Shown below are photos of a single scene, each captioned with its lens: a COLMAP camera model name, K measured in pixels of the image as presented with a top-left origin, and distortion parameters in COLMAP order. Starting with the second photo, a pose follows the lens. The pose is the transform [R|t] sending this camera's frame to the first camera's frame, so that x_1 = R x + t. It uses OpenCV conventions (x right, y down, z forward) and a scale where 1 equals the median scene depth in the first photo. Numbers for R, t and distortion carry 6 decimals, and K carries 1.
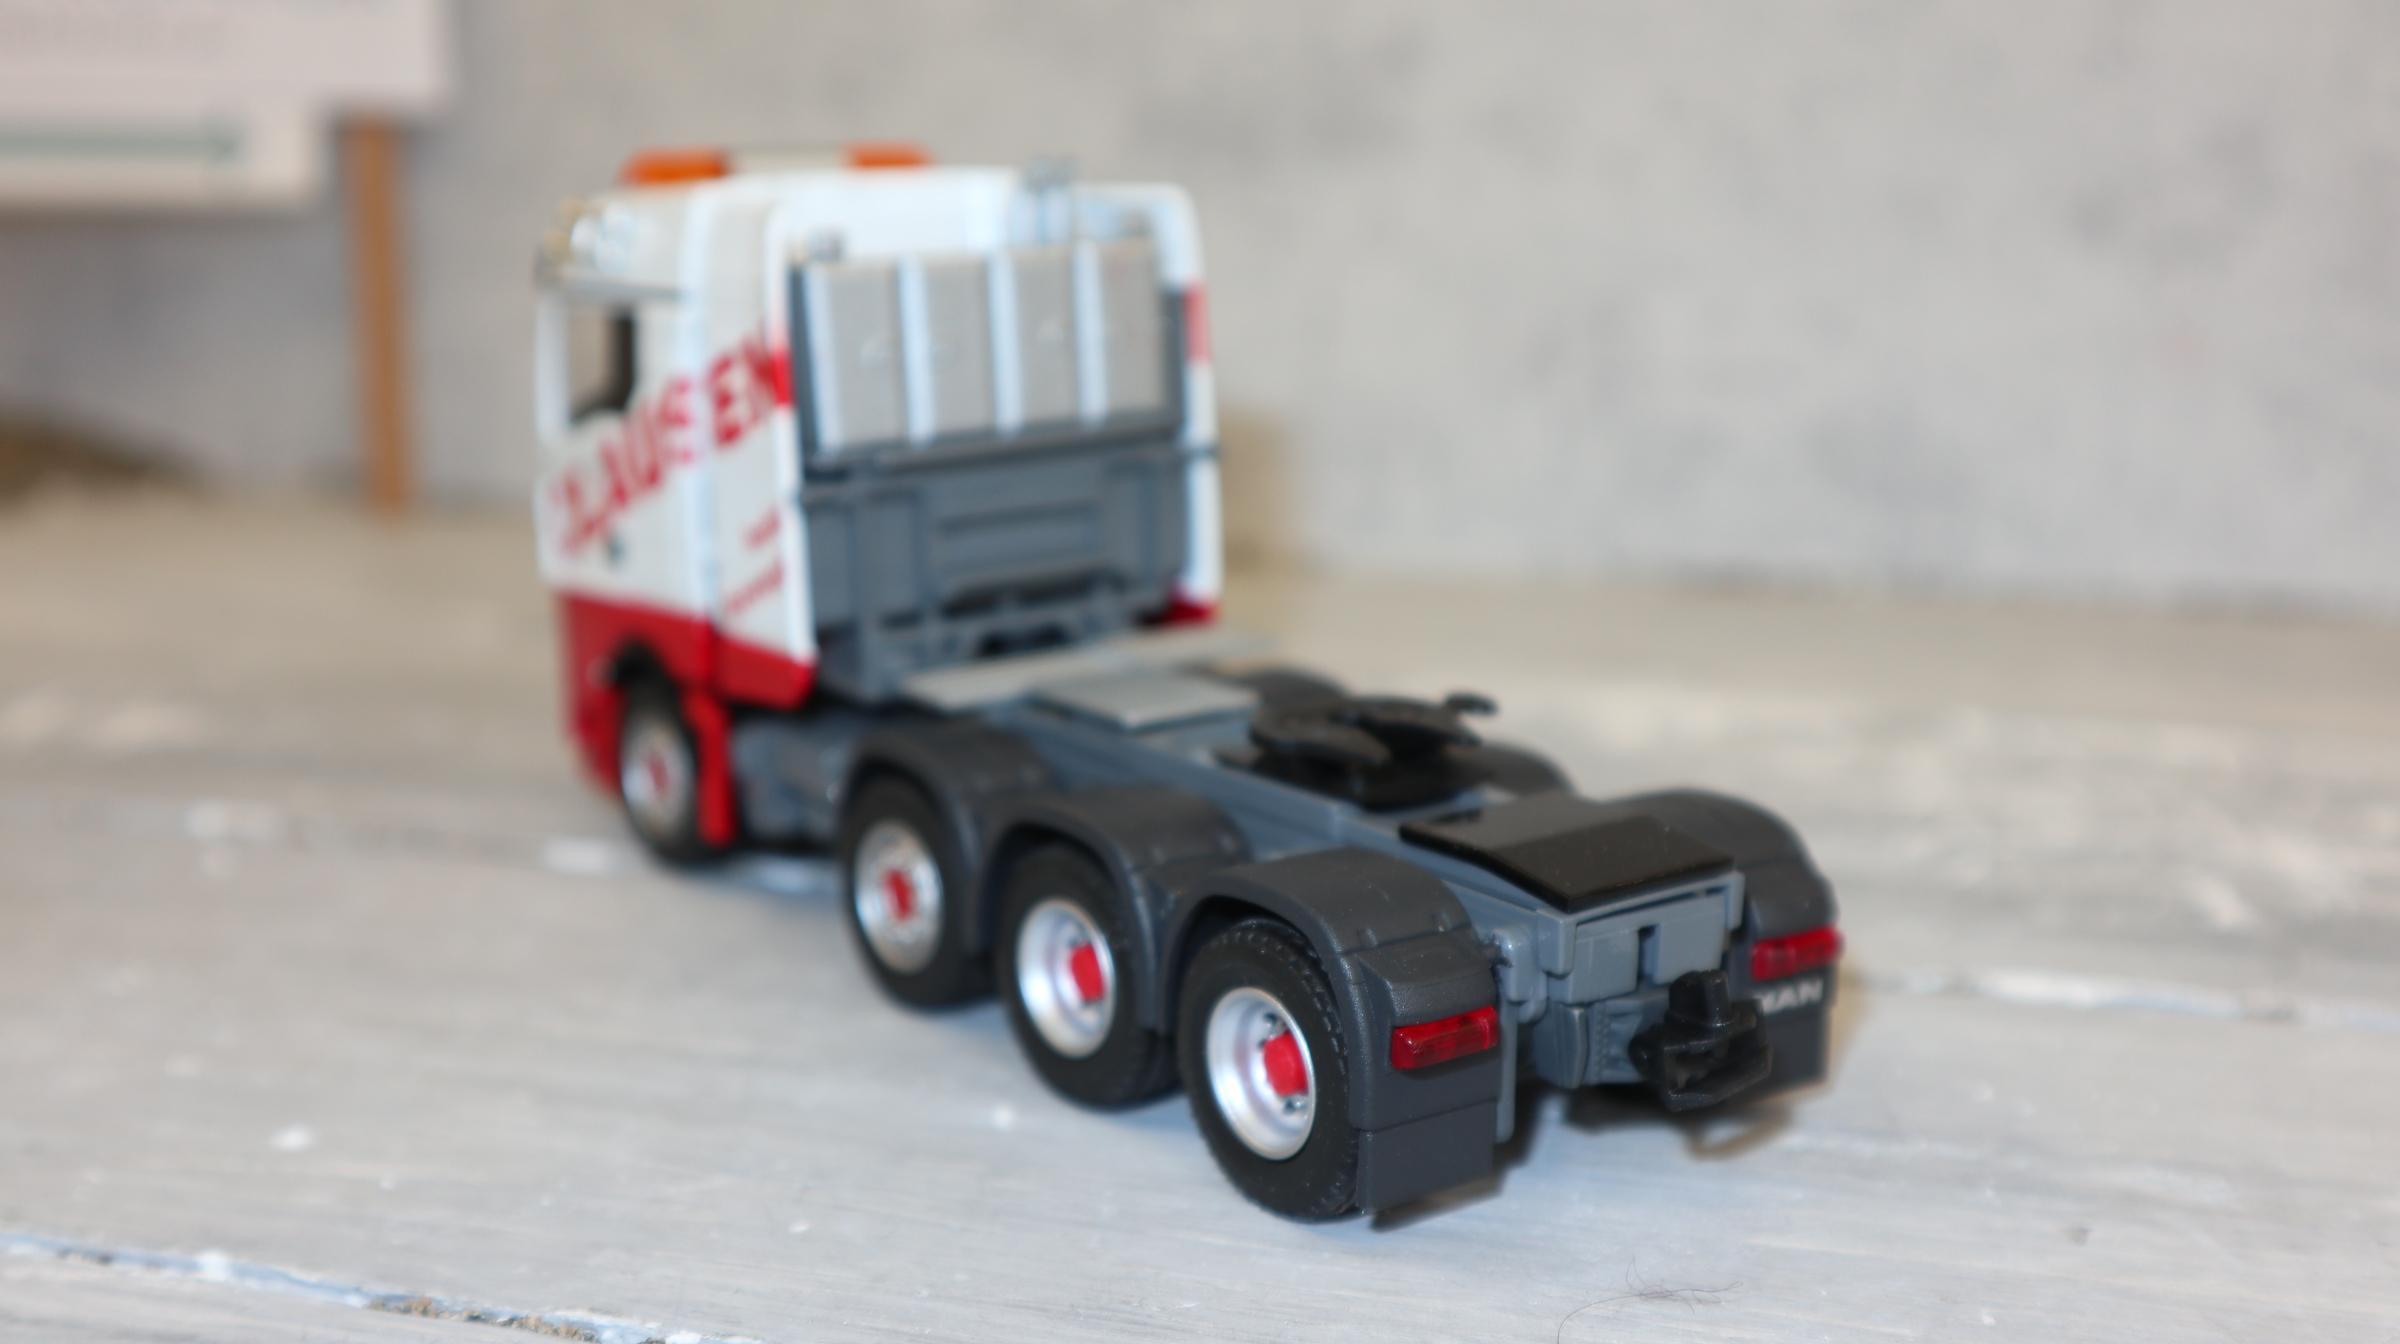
lens RADIAL K [[2524.3, 0, 1200.0], [0, 2524.3, 672.0], [0, 0, 1]] dist [0.004409, -0.005040]
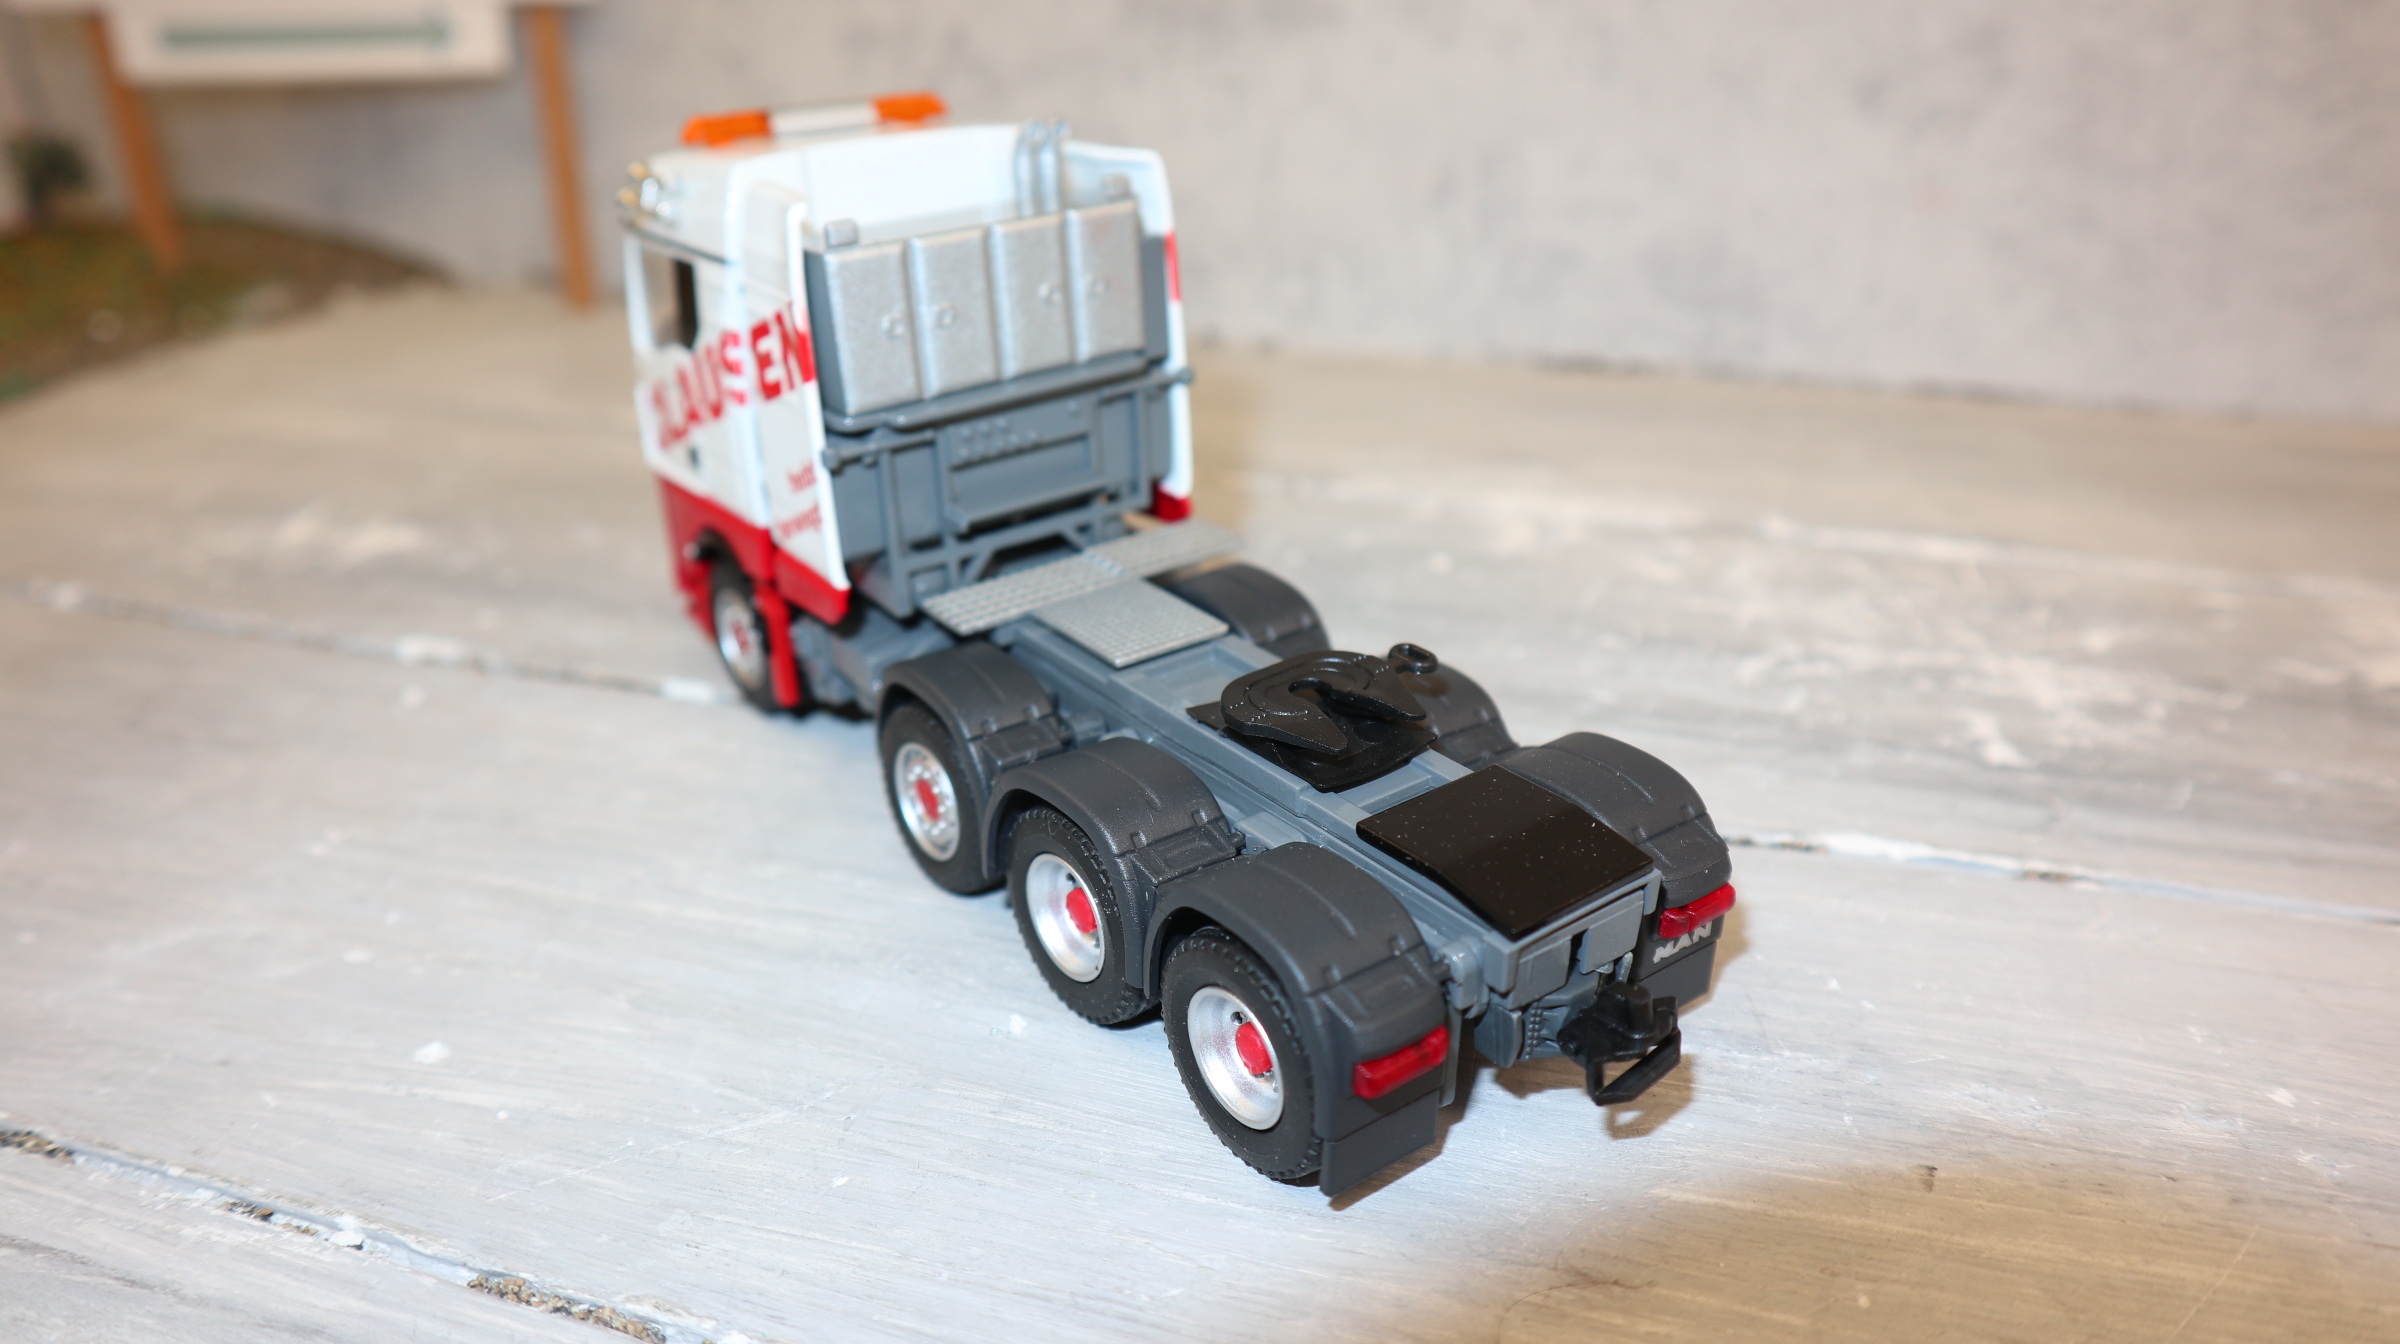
lens RADIAL K [[1646.2, 0, 1200.0], [0, 1646.2, 672.0], [0, 0, 1]] dist [-0.080549, 0.001379]
pose [[0.999892, -0.013161, 0.006477, 0.004512], [0.011409, 0.975310, 0.220546, -0.134482], [-0.009220, -0.220449, 0.975355, 0.245848]]
